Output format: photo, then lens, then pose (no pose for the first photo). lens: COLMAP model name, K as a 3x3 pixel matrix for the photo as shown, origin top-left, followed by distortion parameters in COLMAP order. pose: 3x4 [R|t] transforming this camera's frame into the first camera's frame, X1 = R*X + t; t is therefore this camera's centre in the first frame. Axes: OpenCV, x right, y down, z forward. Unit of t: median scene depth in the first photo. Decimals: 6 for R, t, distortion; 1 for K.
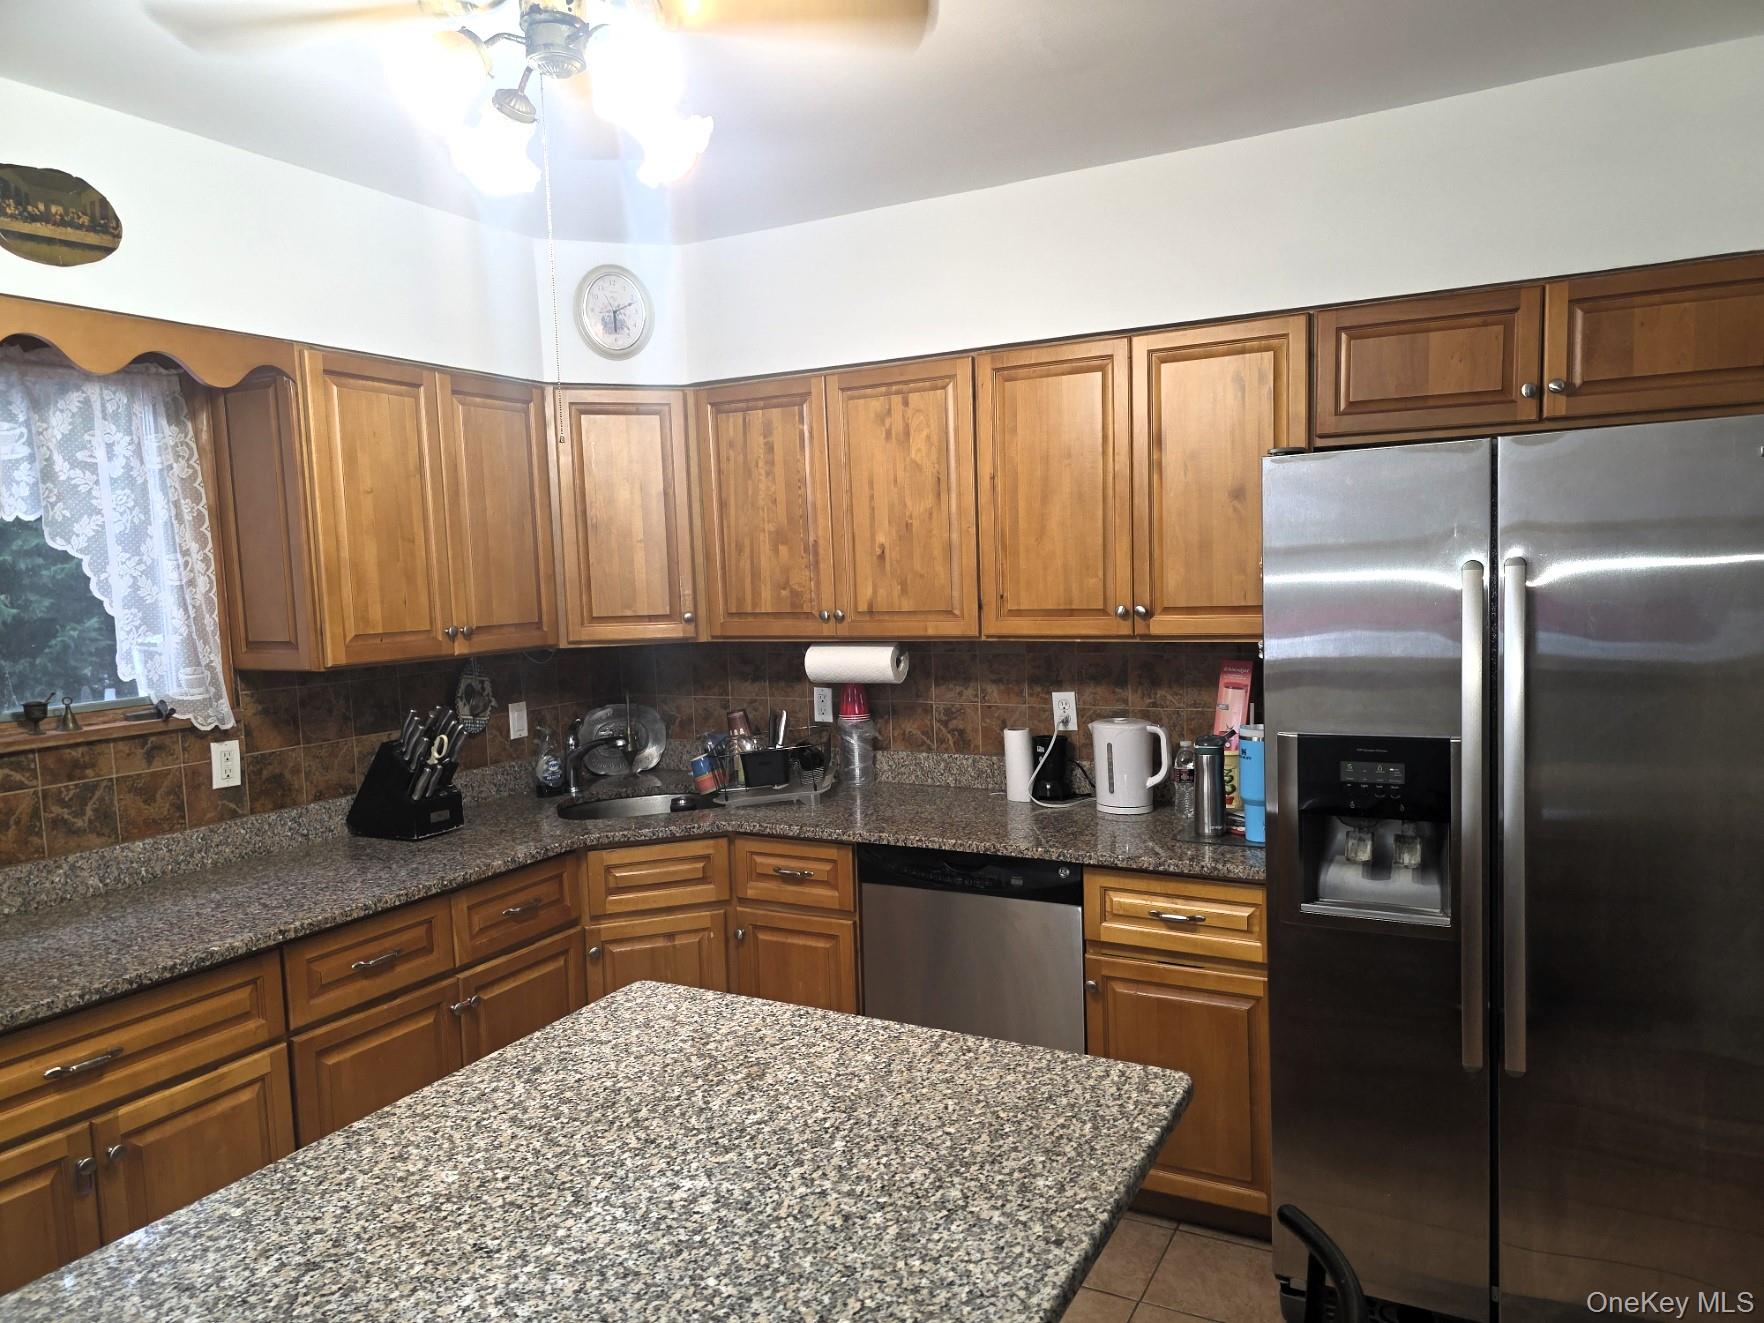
lens RADIAL K [[1186.4, 0, 888.8], [0, 1186.4, 662.7], [0, 0, 1]] dist [0.023075, -0.003160]
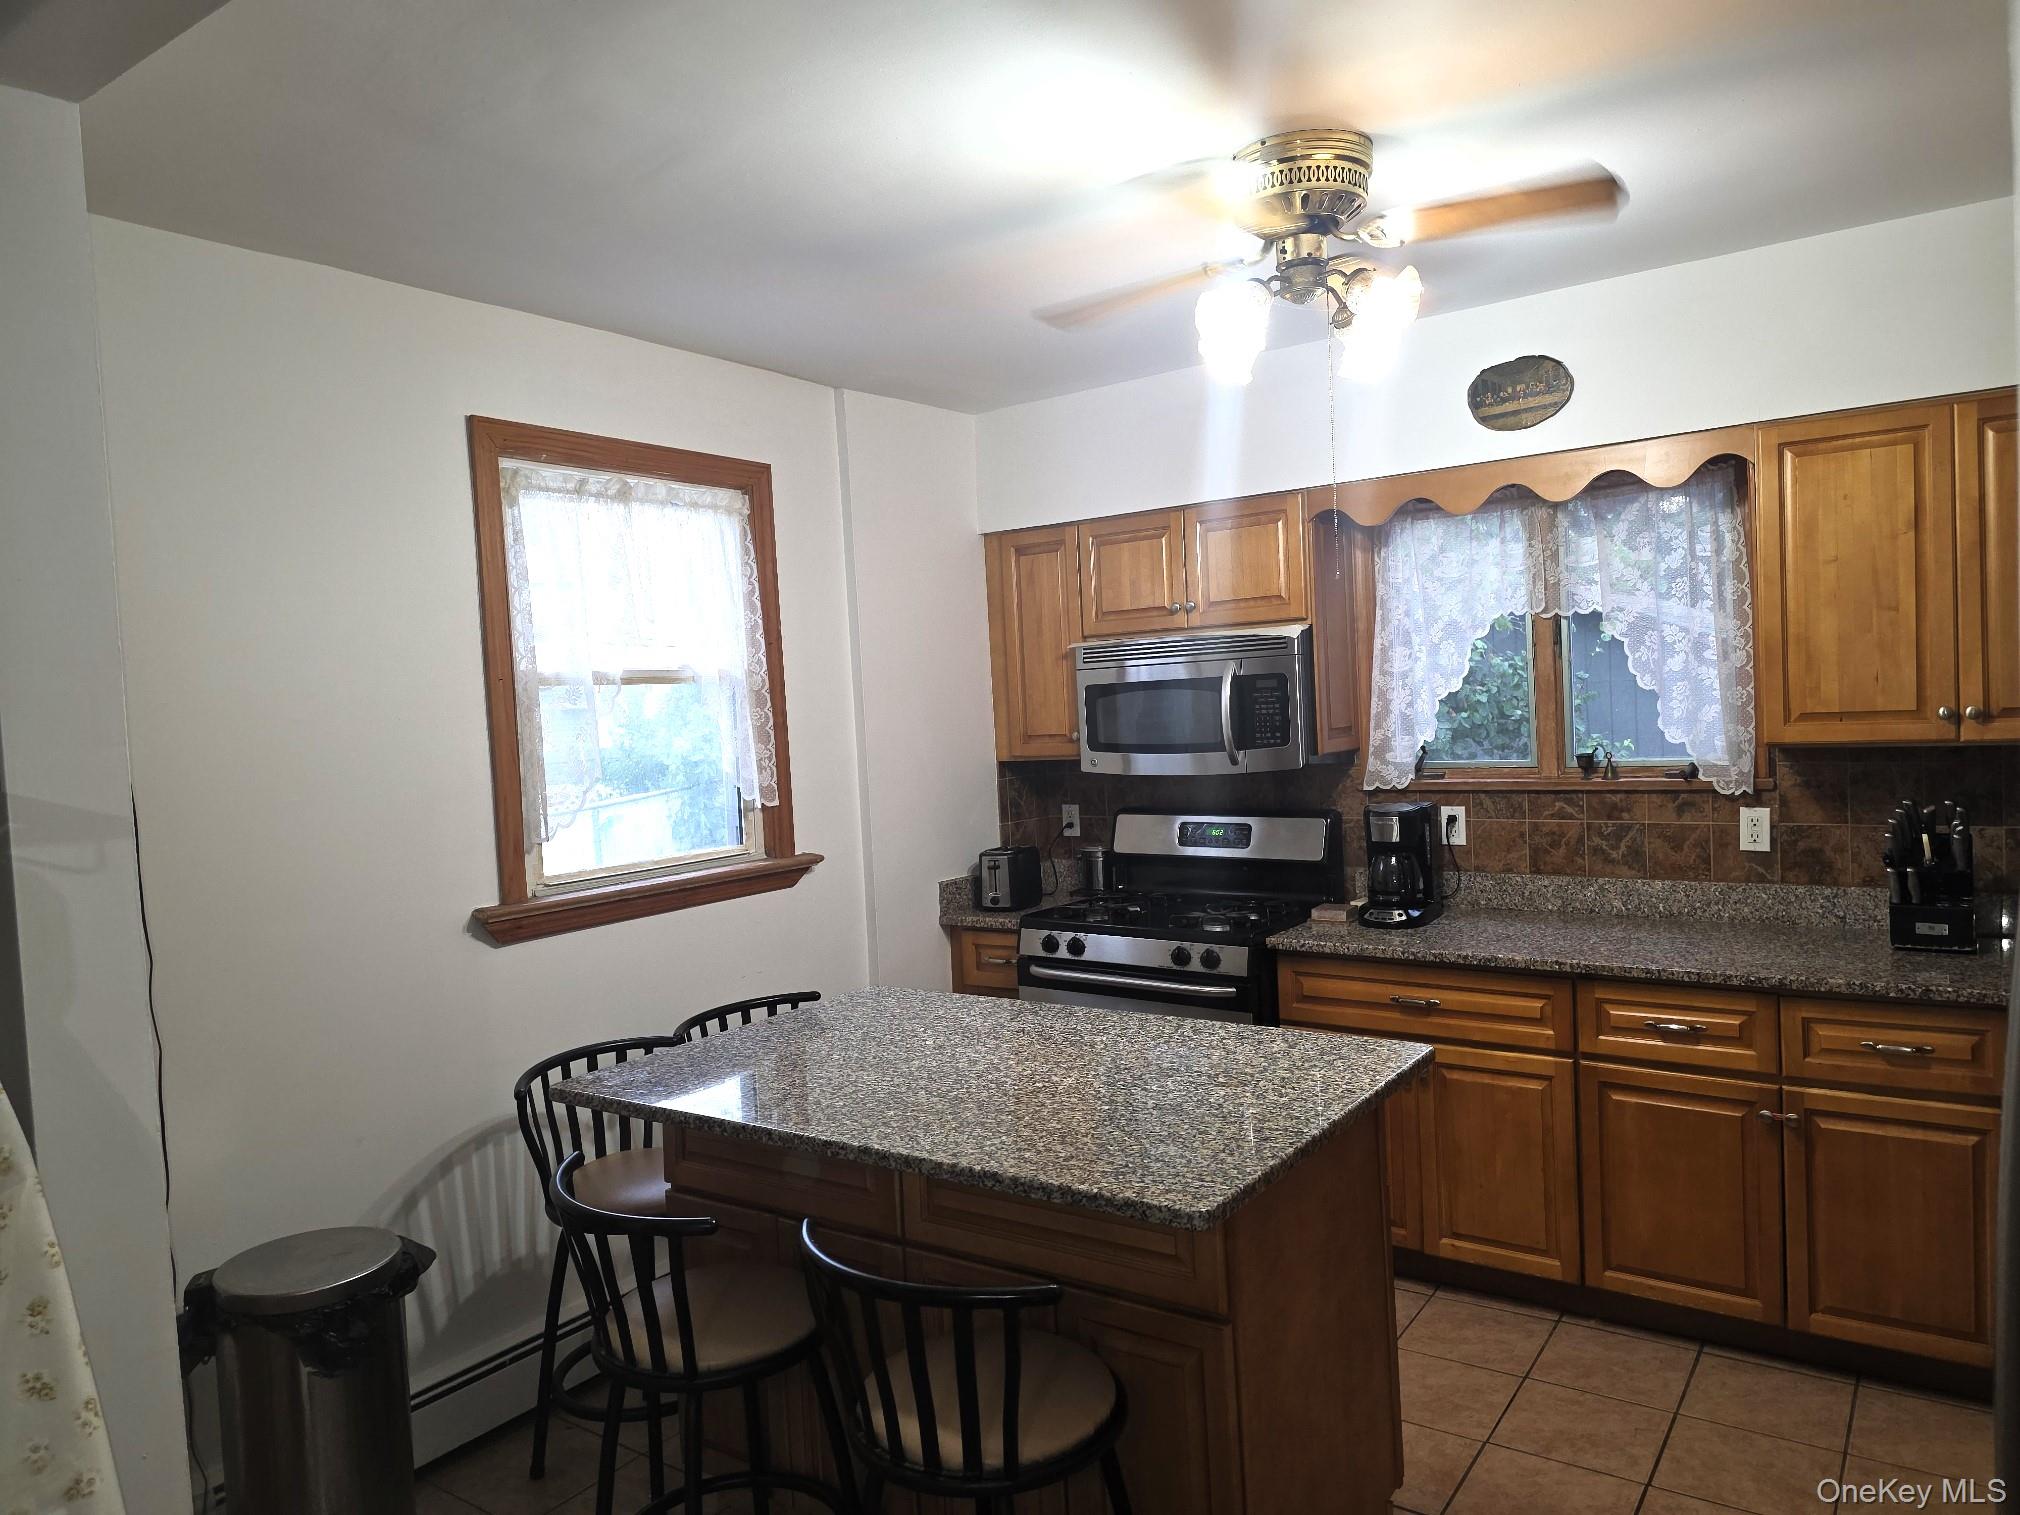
lens RADIAL K [[1358.5, 0, 1014.4], [0, 1358.5, 760.6], [0, 0, 1]] dist [0.023075, -0.003160]
pose [[-0.132075, 0.087504, -0.987370, 0.765328], [-0.024389, 0.995507, 0.091488, -0.074414], [0.990940, 0.036165, -0.129347, 0.545254]]
